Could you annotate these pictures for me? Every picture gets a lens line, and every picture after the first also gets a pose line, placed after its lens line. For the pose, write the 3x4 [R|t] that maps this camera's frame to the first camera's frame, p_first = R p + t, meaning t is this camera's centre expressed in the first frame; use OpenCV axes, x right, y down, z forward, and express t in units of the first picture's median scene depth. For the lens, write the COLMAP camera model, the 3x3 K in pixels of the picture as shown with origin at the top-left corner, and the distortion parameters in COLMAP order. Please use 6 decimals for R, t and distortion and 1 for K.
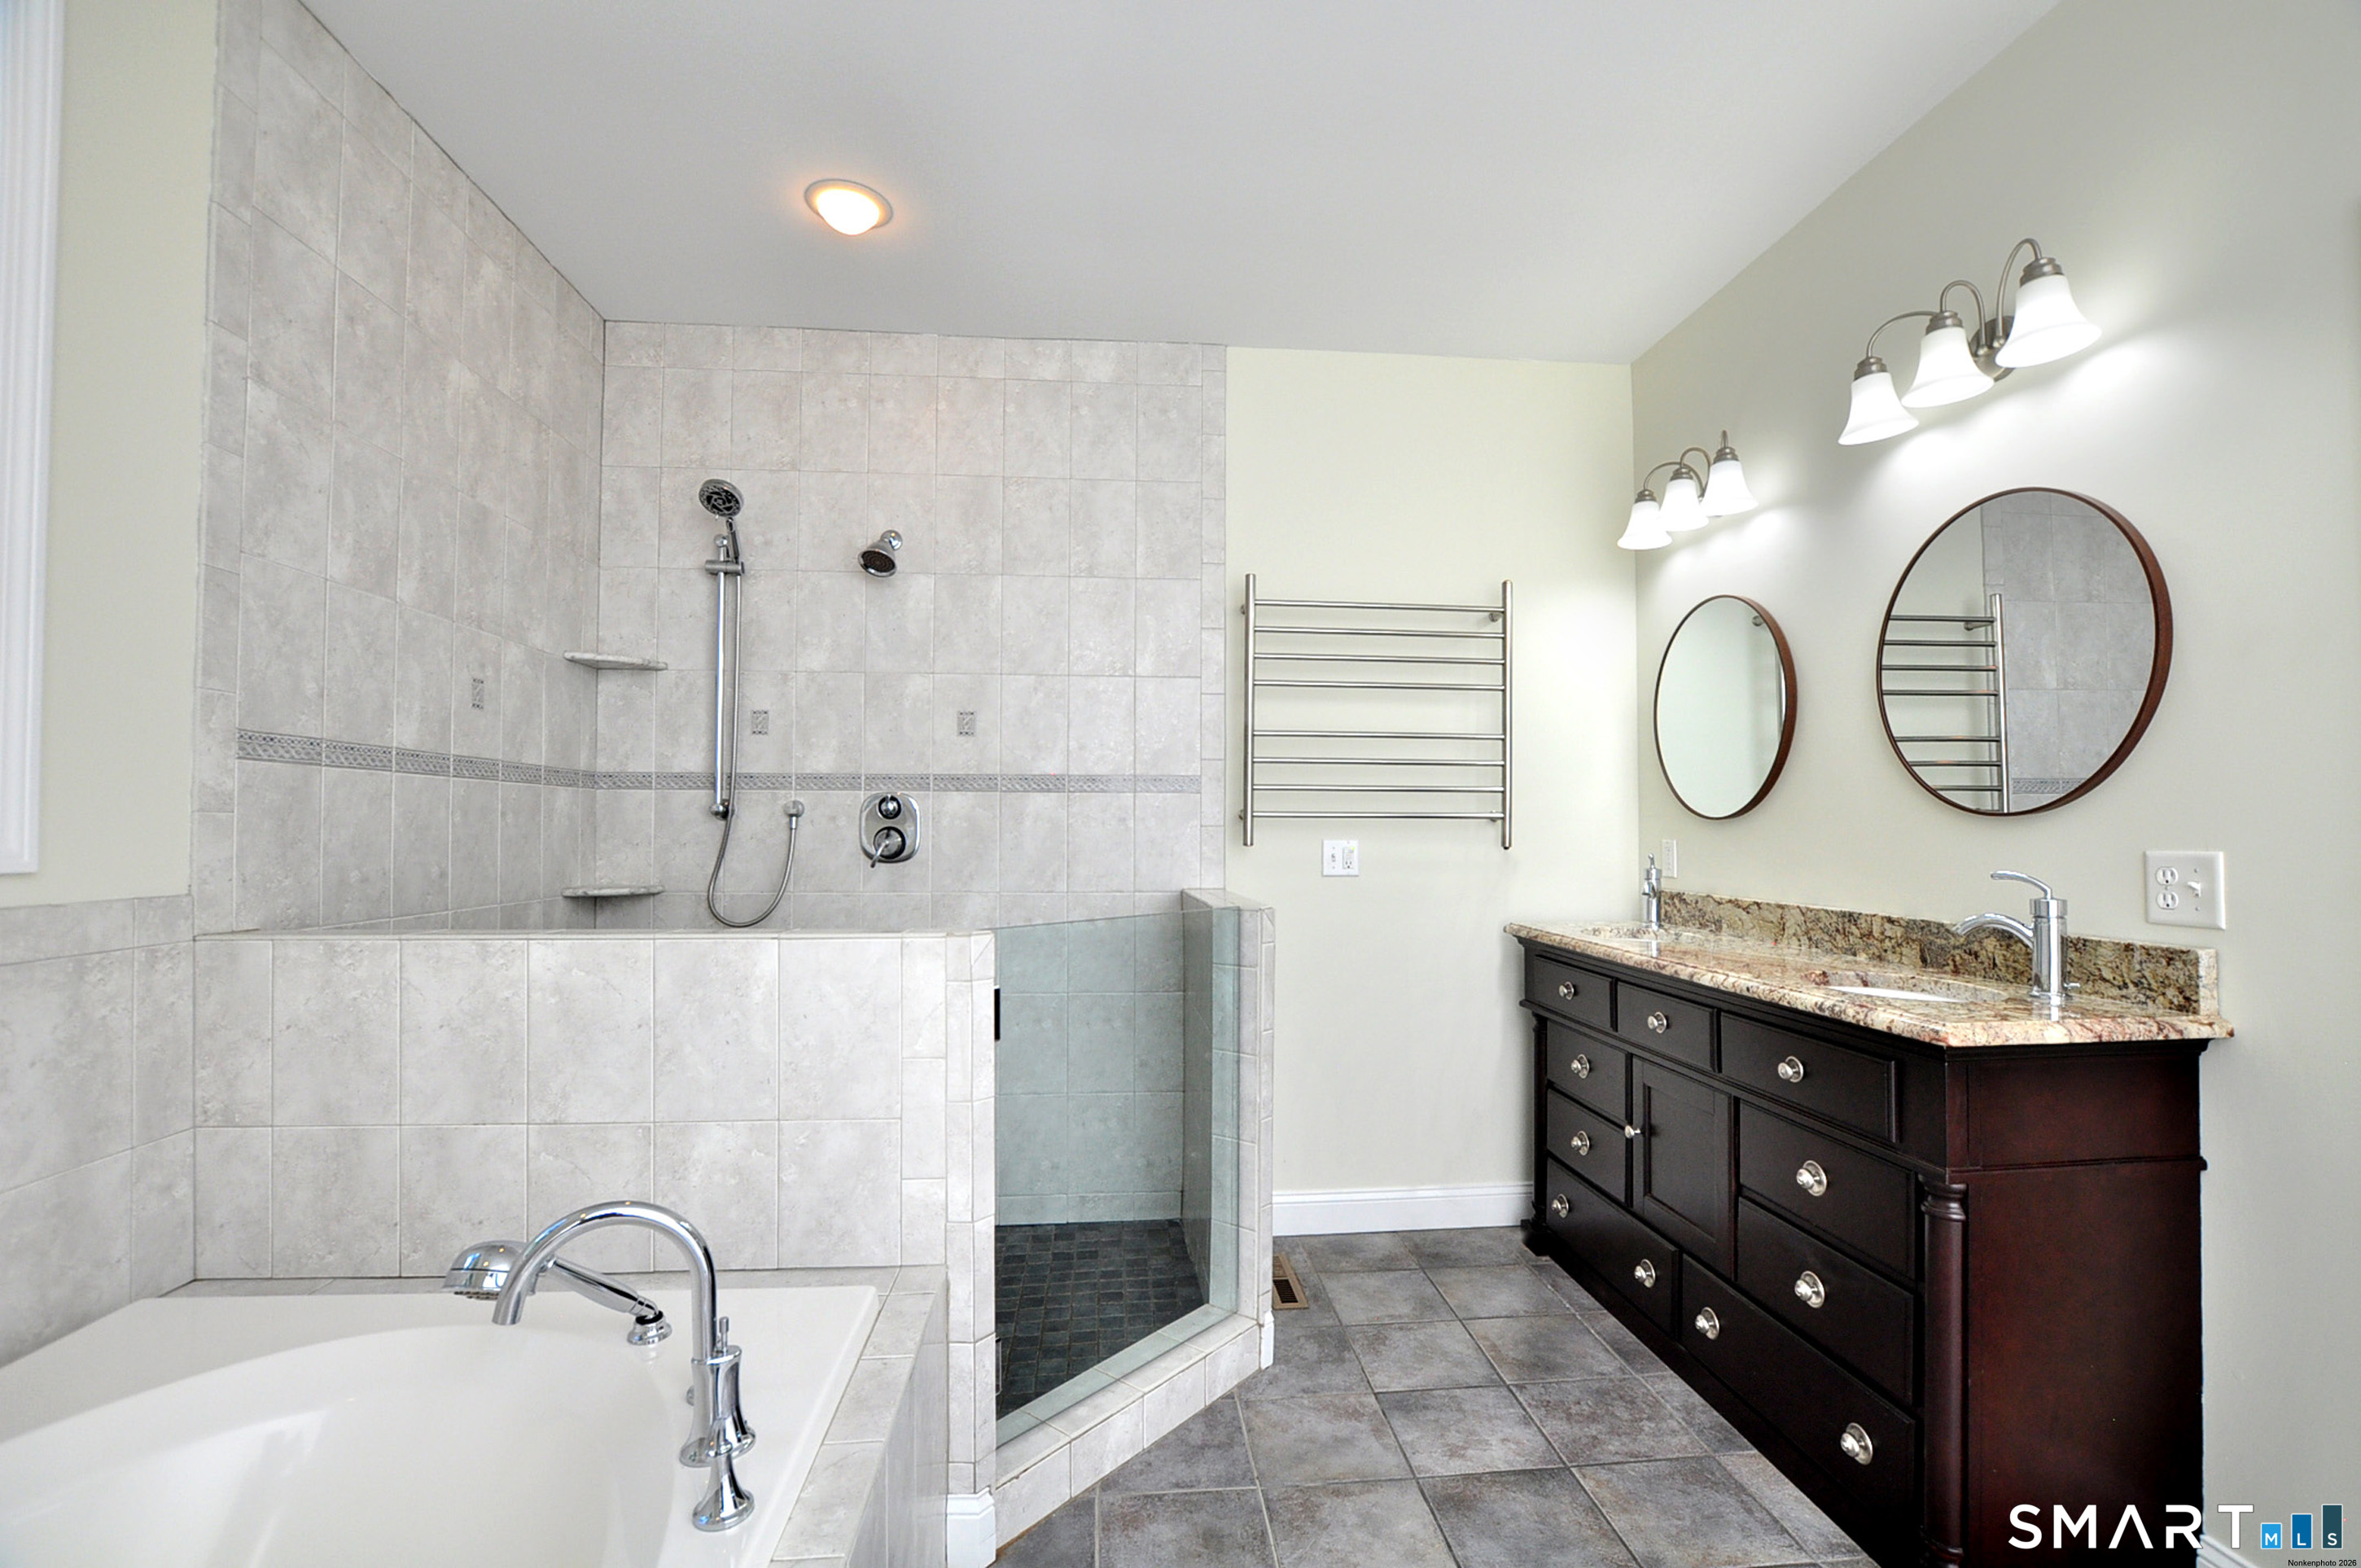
lens RADIAL K [[1068.2, 0, 1180.5], [0, 1068.2, 784.0], [0, 0, 1]] dist [-0.036258, 0.007398]
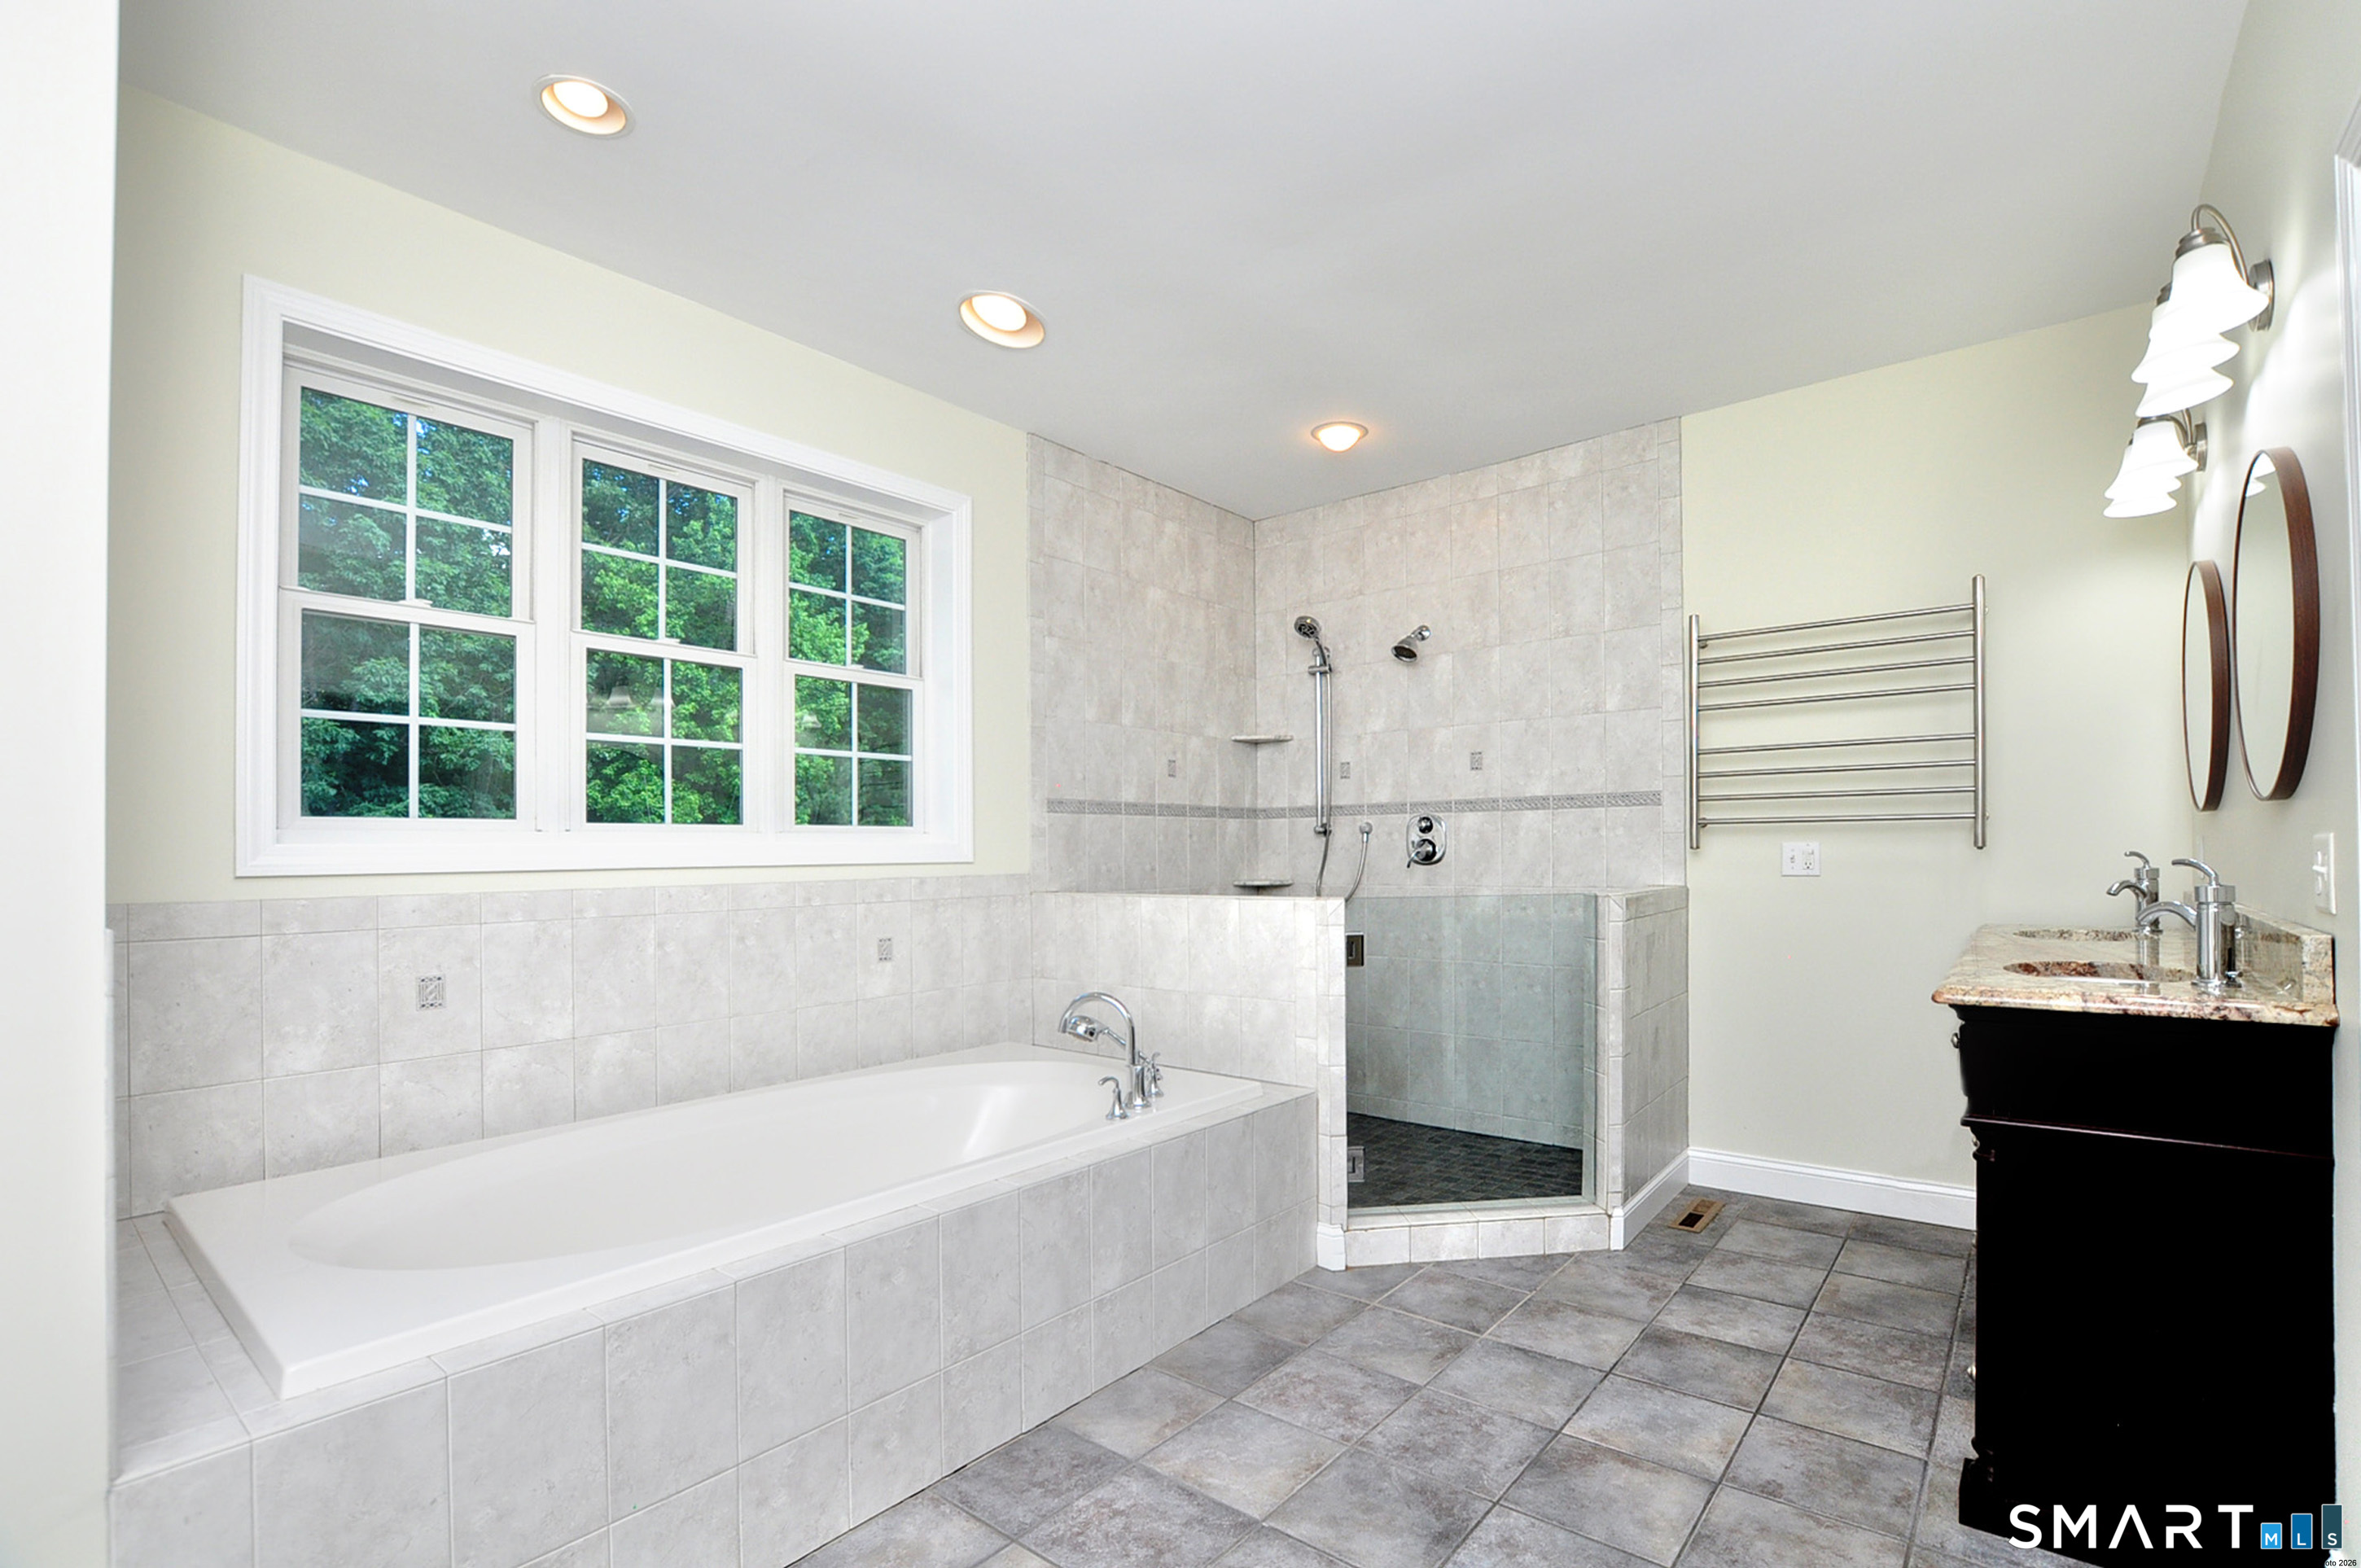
lens RADIAL K [[1068.2, 0, 1180.5], [0, 1068.2, 784.0], [0, 0, 1]] dist [-0.036258, 0.007398]
pose [[0.709864, -0.055458, -0.702152, 0.543122], [0.042253, 0.998453, -0.036143, 0.005622], [0.703070, -0.004011, 0.711109, -0.246069]]
